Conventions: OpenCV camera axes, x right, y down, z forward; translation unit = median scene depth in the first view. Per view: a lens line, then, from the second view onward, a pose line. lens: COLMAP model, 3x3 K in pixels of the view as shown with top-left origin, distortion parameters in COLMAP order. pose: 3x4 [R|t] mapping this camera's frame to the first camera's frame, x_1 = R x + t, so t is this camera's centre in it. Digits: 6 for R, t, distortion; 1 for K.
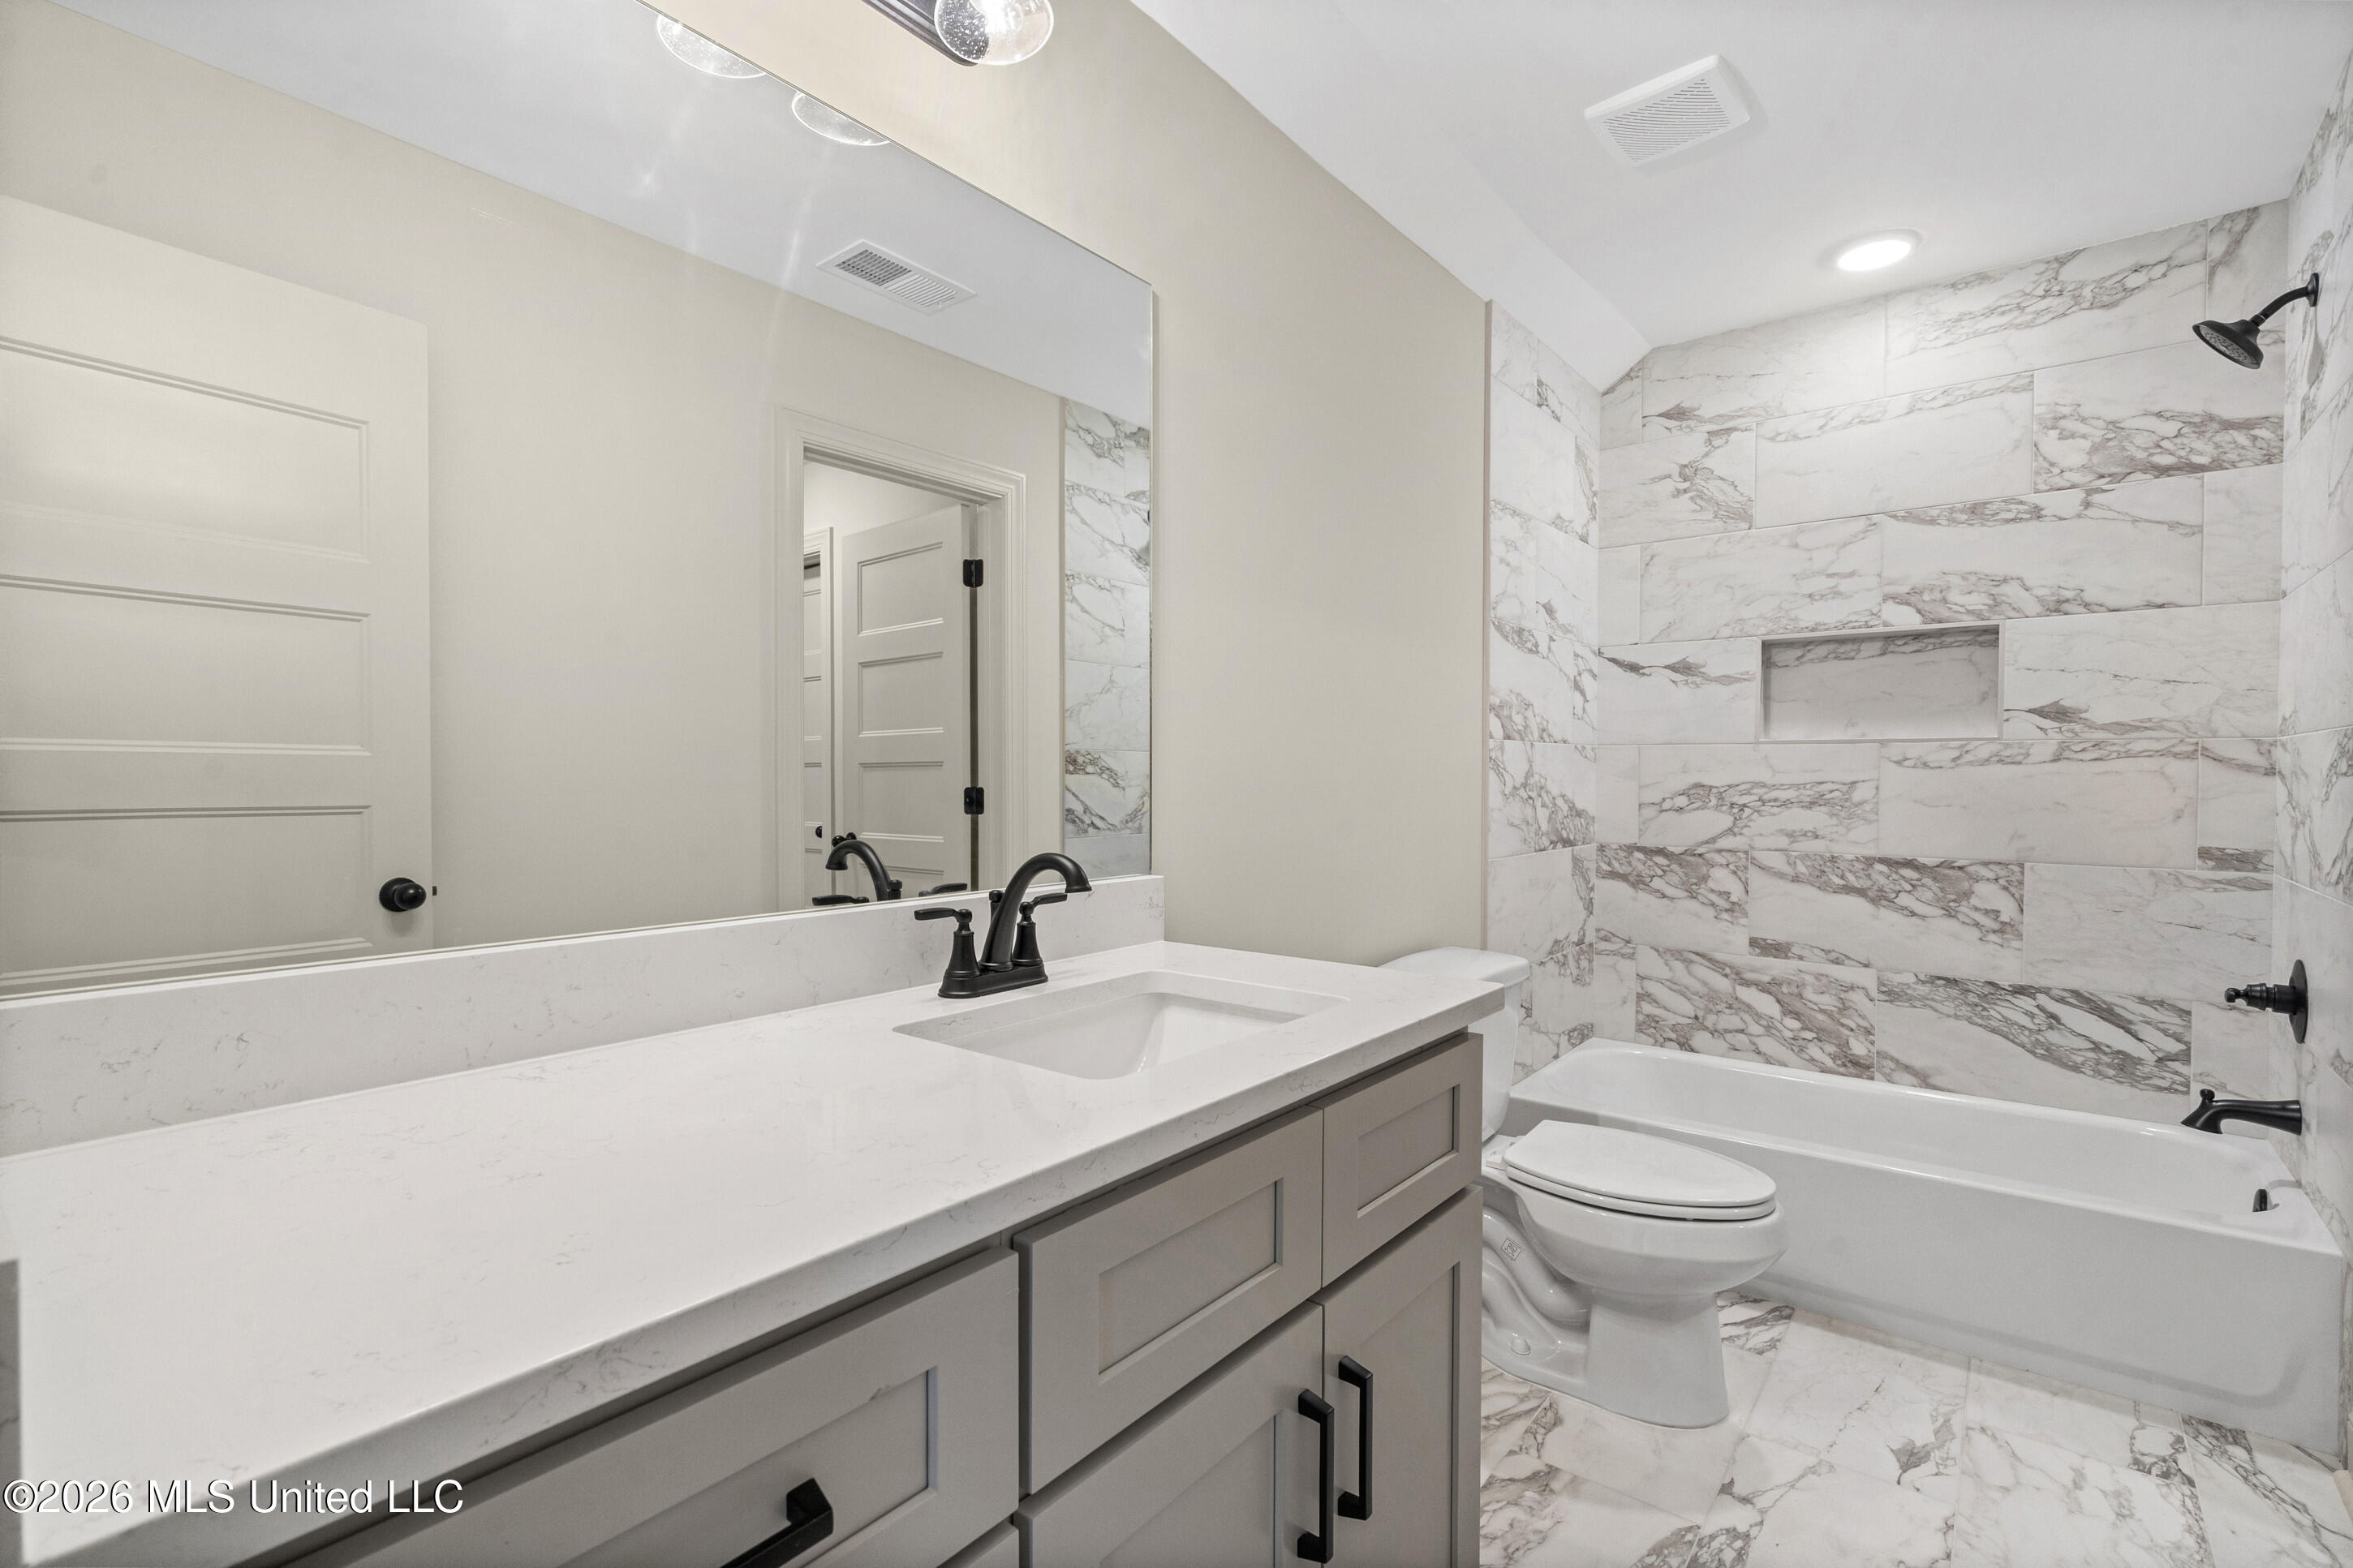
lens RADIAL K [[1074.8, 0, 1179.5], [0, 1074.8, 787.9], [0, 0, 1]] dist [-0.002040, -0.000963]
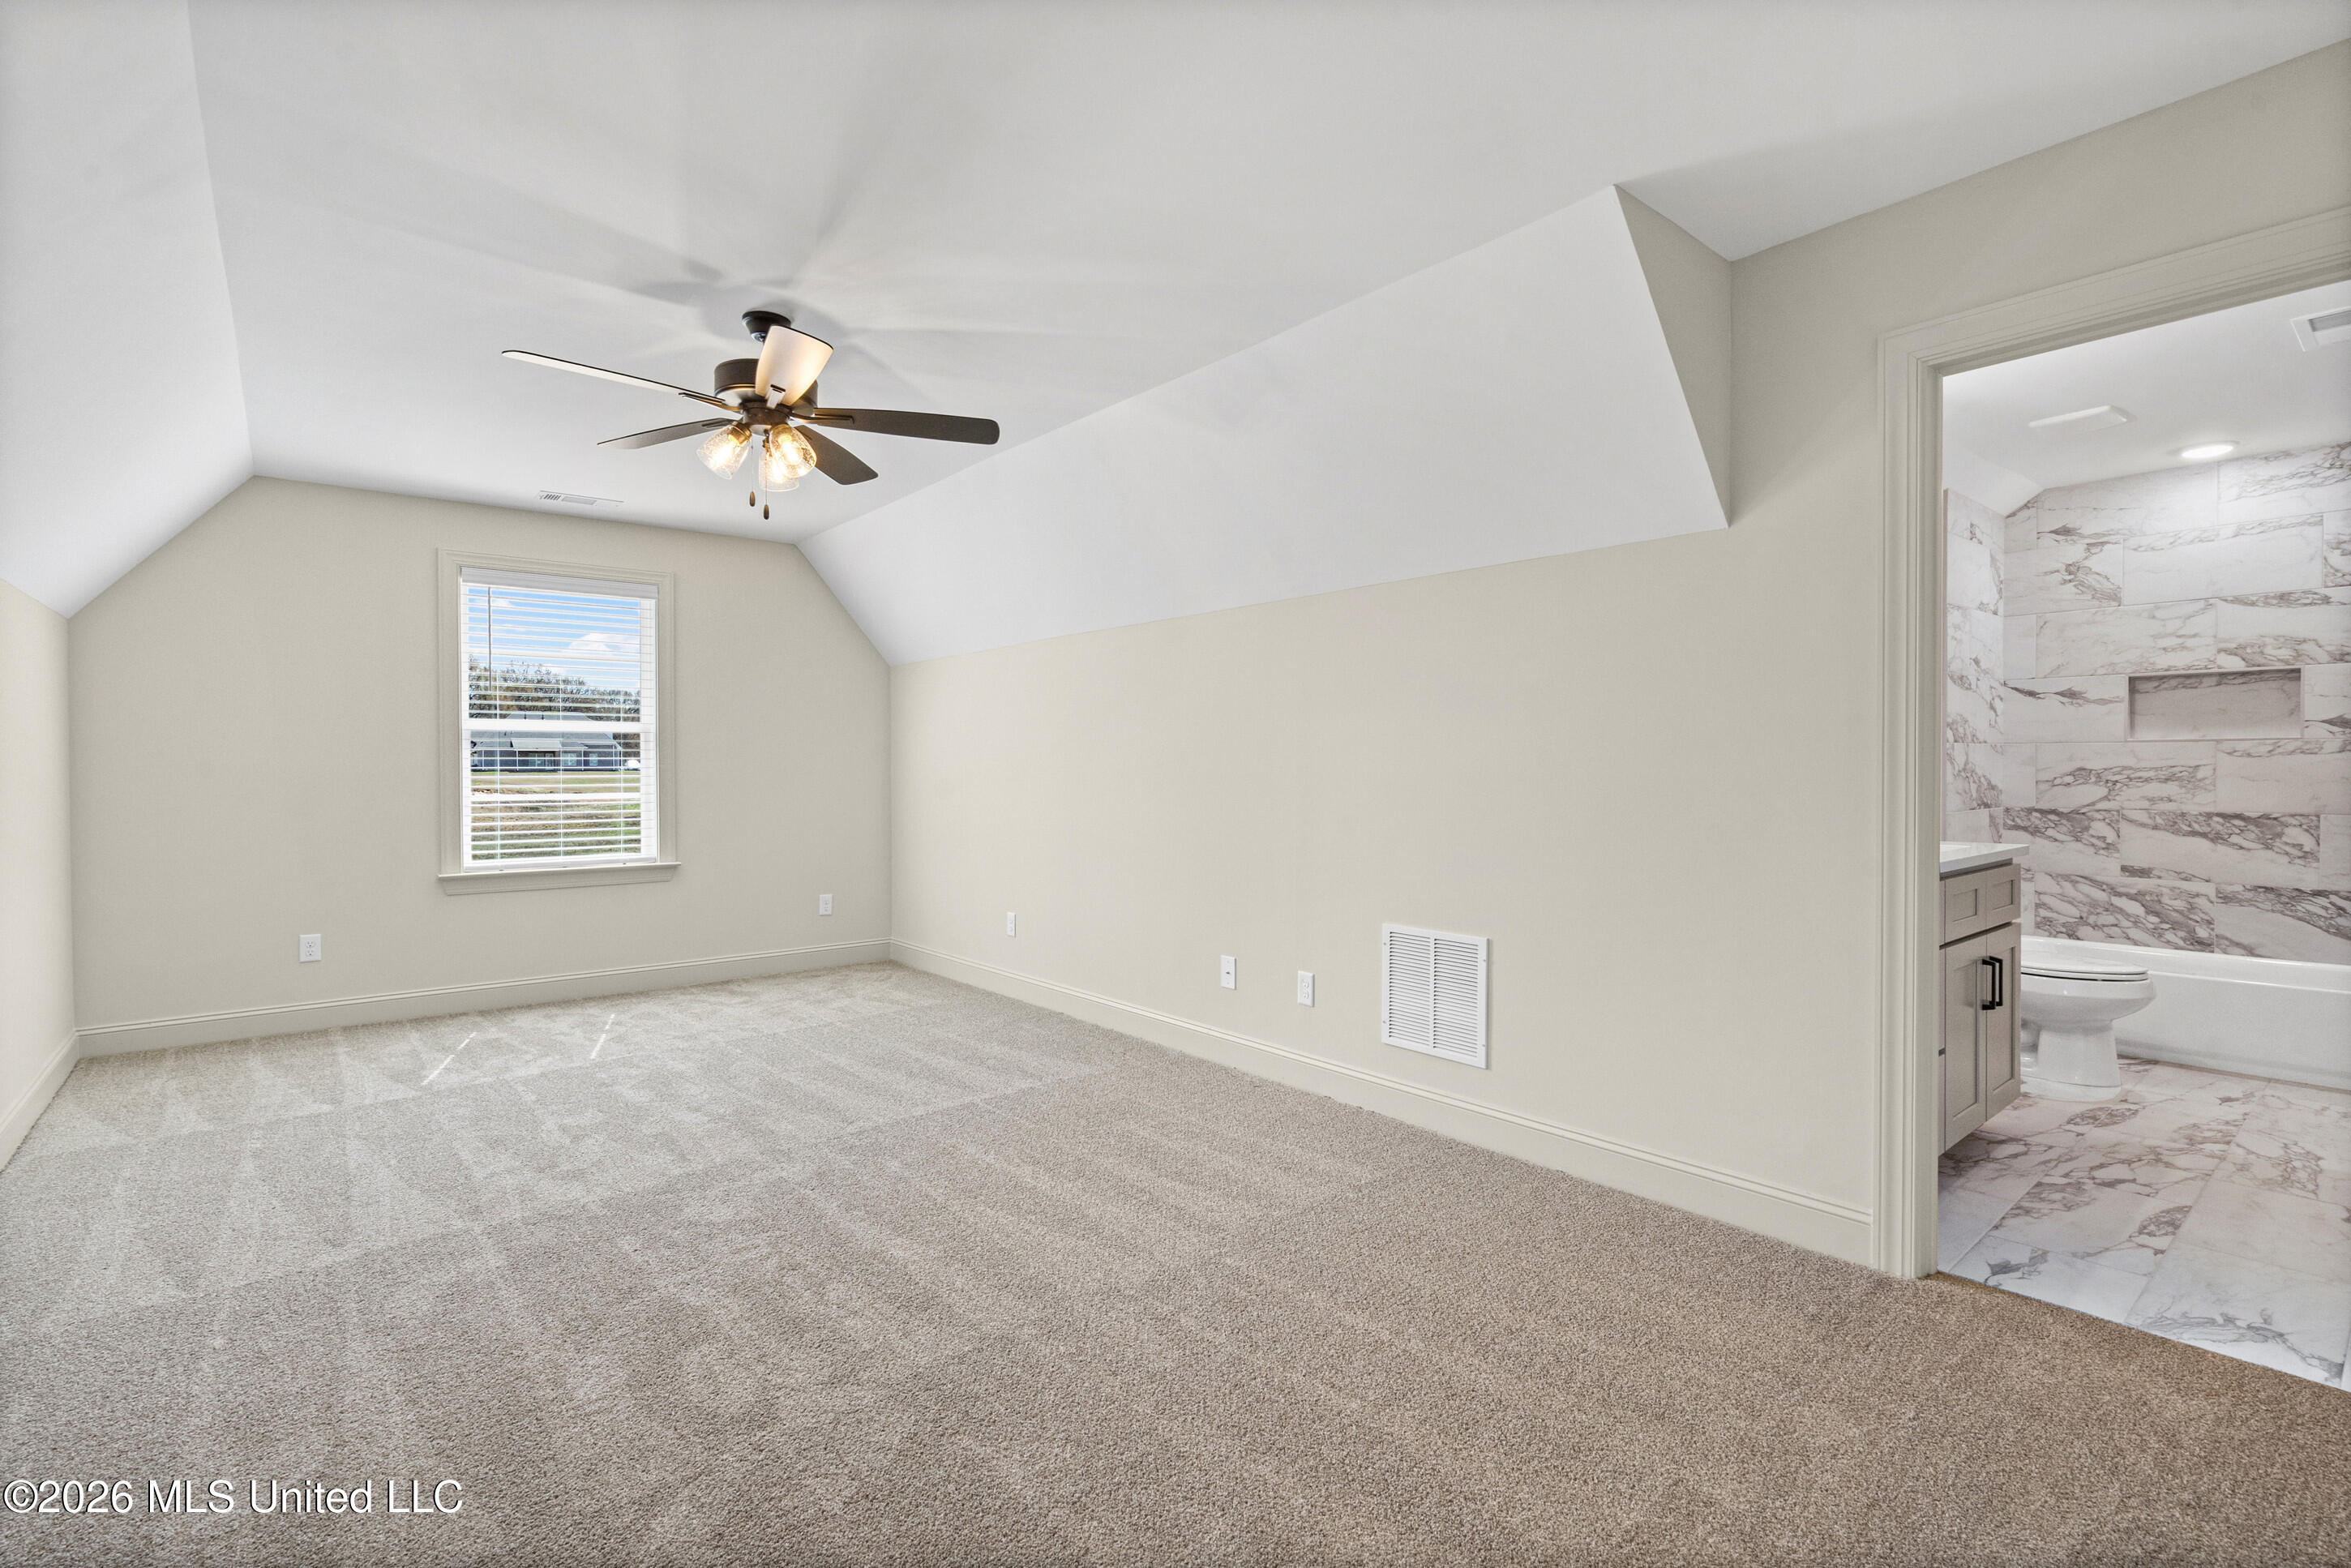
lens RADIAL K [[1074.1, 0, 1169.9], [0, 1074.1, 778.1], [0, 0, 1]] dist [-0.002040, -0.000963]
pose [[0.977074, -0.006206, -0.212810, -0.510539], [0.005612, 0.999978, -0.003398, 0.009386], [0.212826, 0.002126, 0.977088, -0.855432]]
